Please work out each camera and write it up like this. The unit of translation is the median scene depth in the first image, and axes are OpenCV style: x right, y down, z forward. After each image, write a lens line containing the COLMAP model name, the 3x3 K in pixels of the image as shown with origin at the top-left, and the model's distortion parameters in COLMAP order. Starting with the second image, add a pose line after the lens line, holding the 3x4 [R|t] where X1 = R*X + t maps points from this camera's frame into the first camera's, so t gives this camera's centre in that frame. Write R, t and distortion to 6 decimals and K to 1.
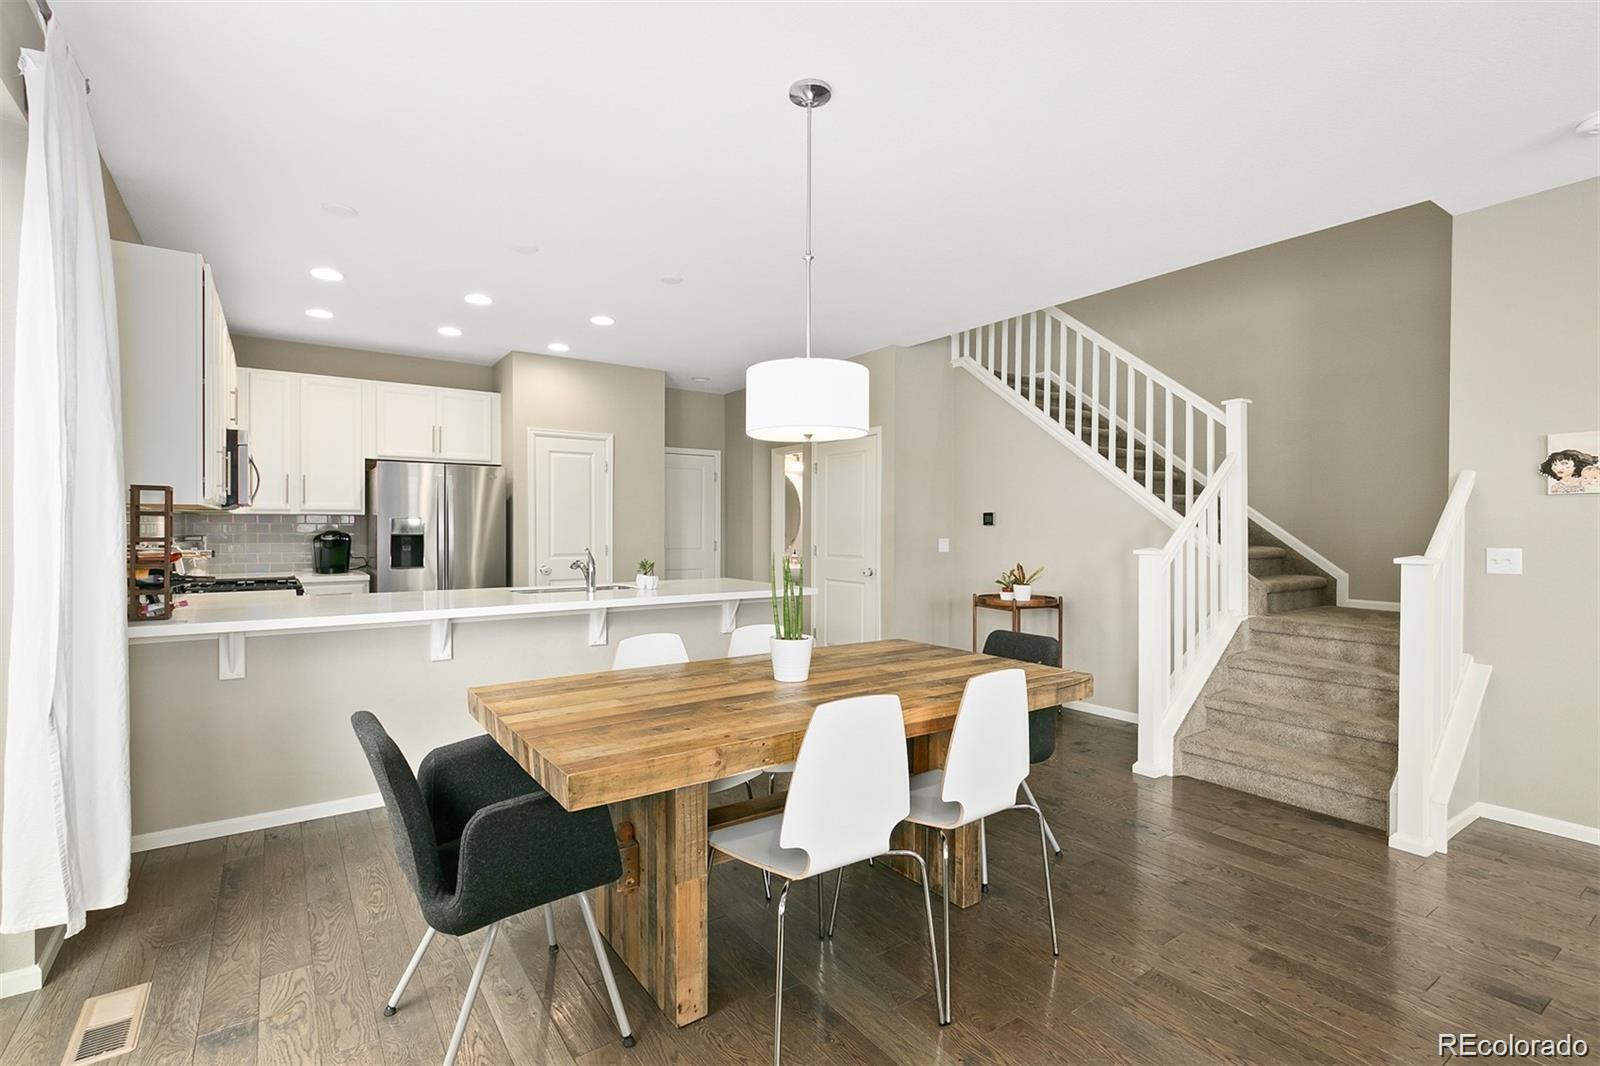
lens RADIAL K [[749.7, 0, 791.6], [0, 749.7, 534.5], [0, 0, 1]] dist [-0.002687, -0.001698]
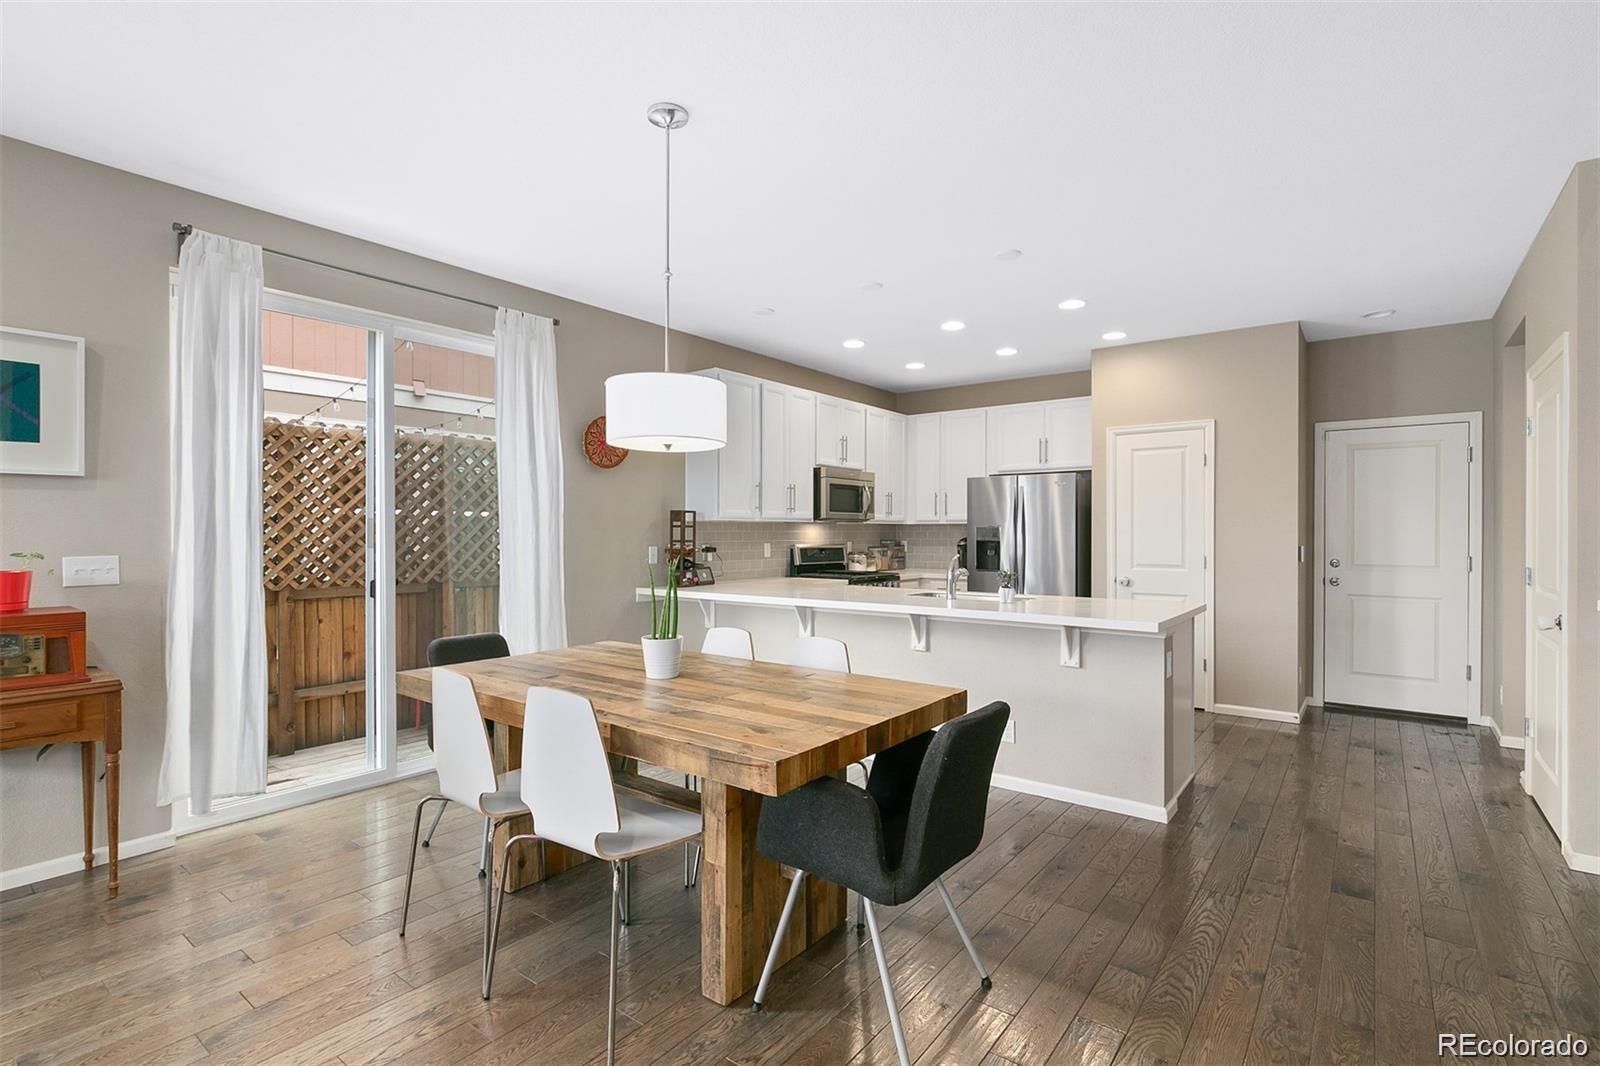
lens RADIAL K [[749.7, 0, 793.8], [0, 749.7, 529.8], [0, 0, 1]] dist [-0.002687, -0.001698]
pose [[0.300502, -0.005475, -0.953765, 0.472558], [-0.009172, 0.999921, -0.008630, -0.004028], [0.953737, 0.011341, 0.300428, 0.386172]]
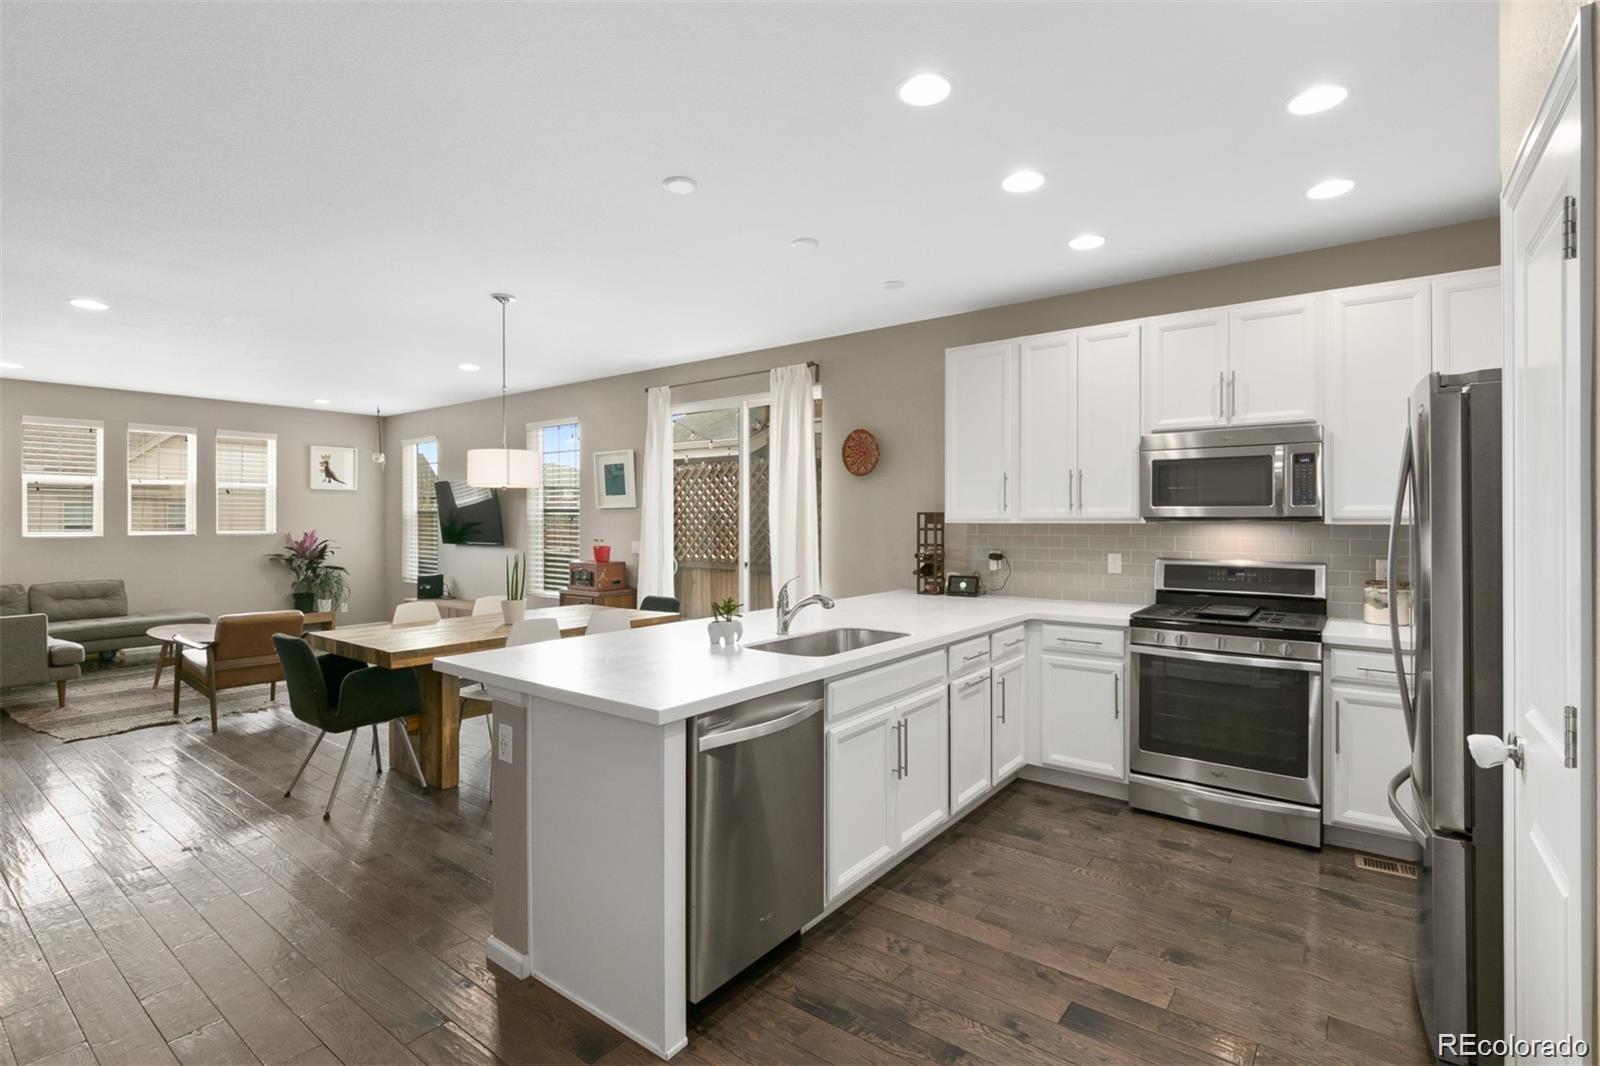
lens RADIAL K [[749.7, 0, 799.6], [0, 749.7, 519.9], [0, 0, 1]] dist [-0.002687, -0.001698]
pose [[-0.950826, -0.002762, -0.309714, -0.040689], [-0.005464, 0.999954, 0.007860, -0.031684], [0.309678, 0.009165, -0.950797, 1.305579]]
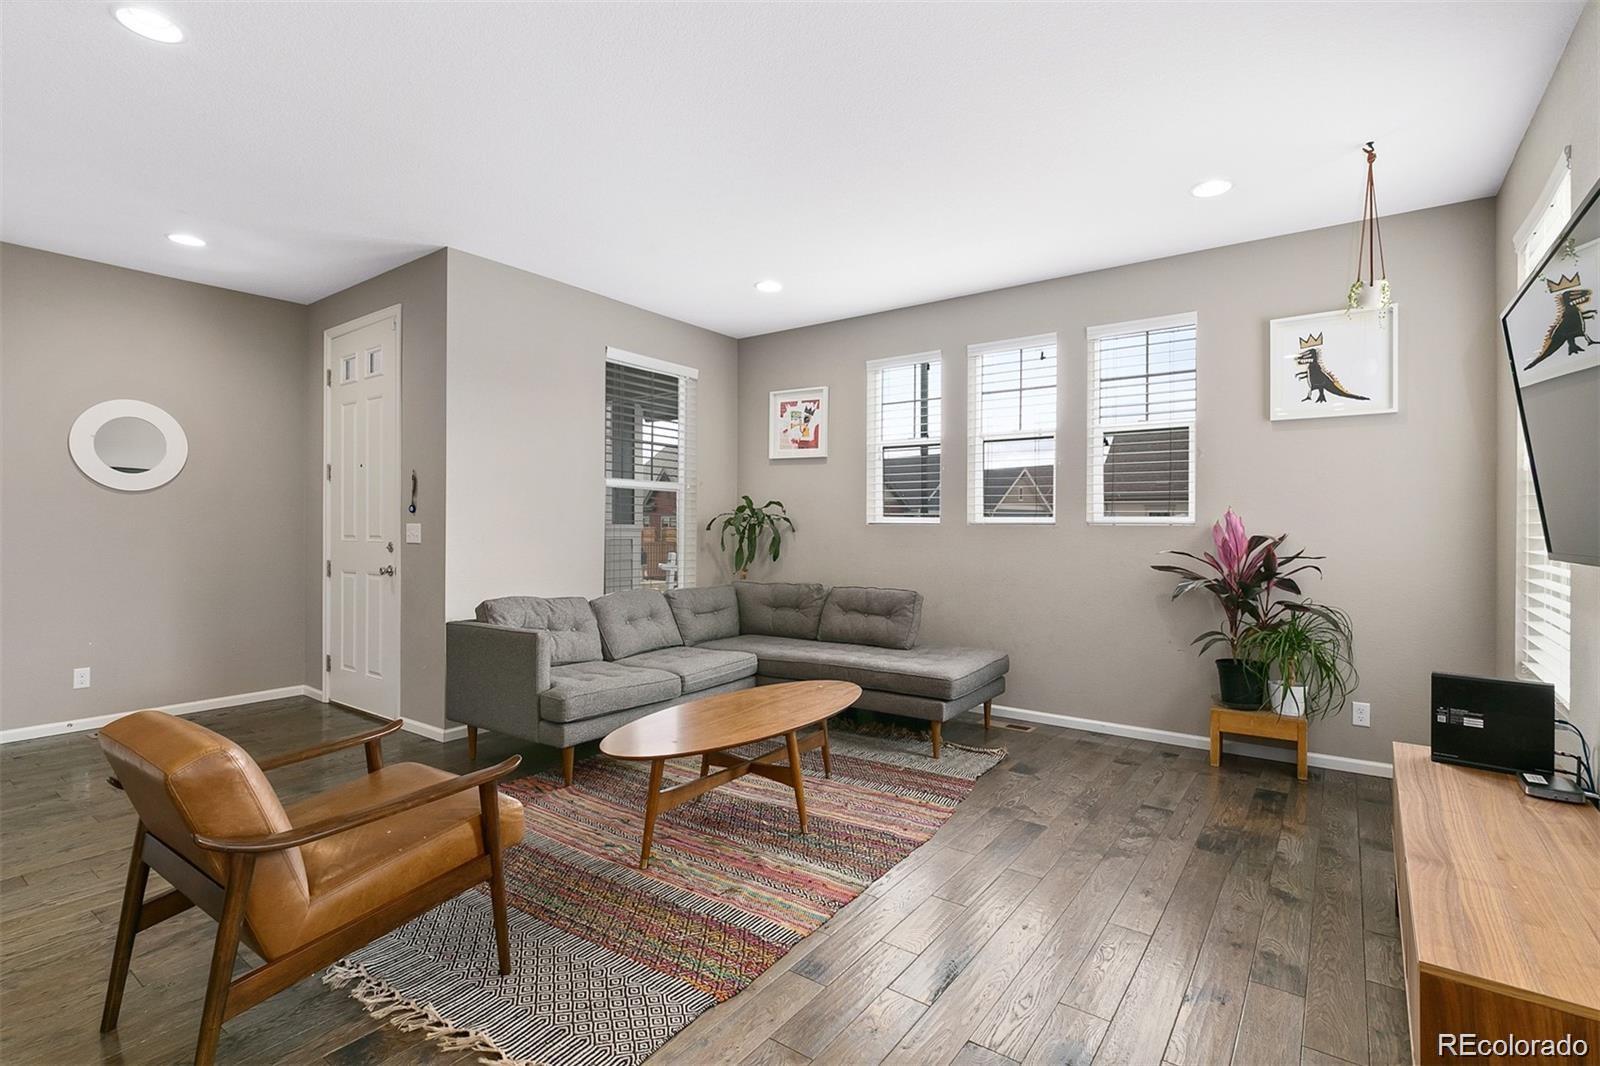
lens RADIAL K [[749.7, 0, 783.9], [0, 749.7, 526.4], [0, 0, 1]] dist [-0.002687, -0.001698]
pose [[-0.321381, -0.004973, 0.946937, -0.052840], [0.003159, 0.999975, 0.006324, 0.013468], [-0.946945, 0.005024, -0.321357, 0.082312]]
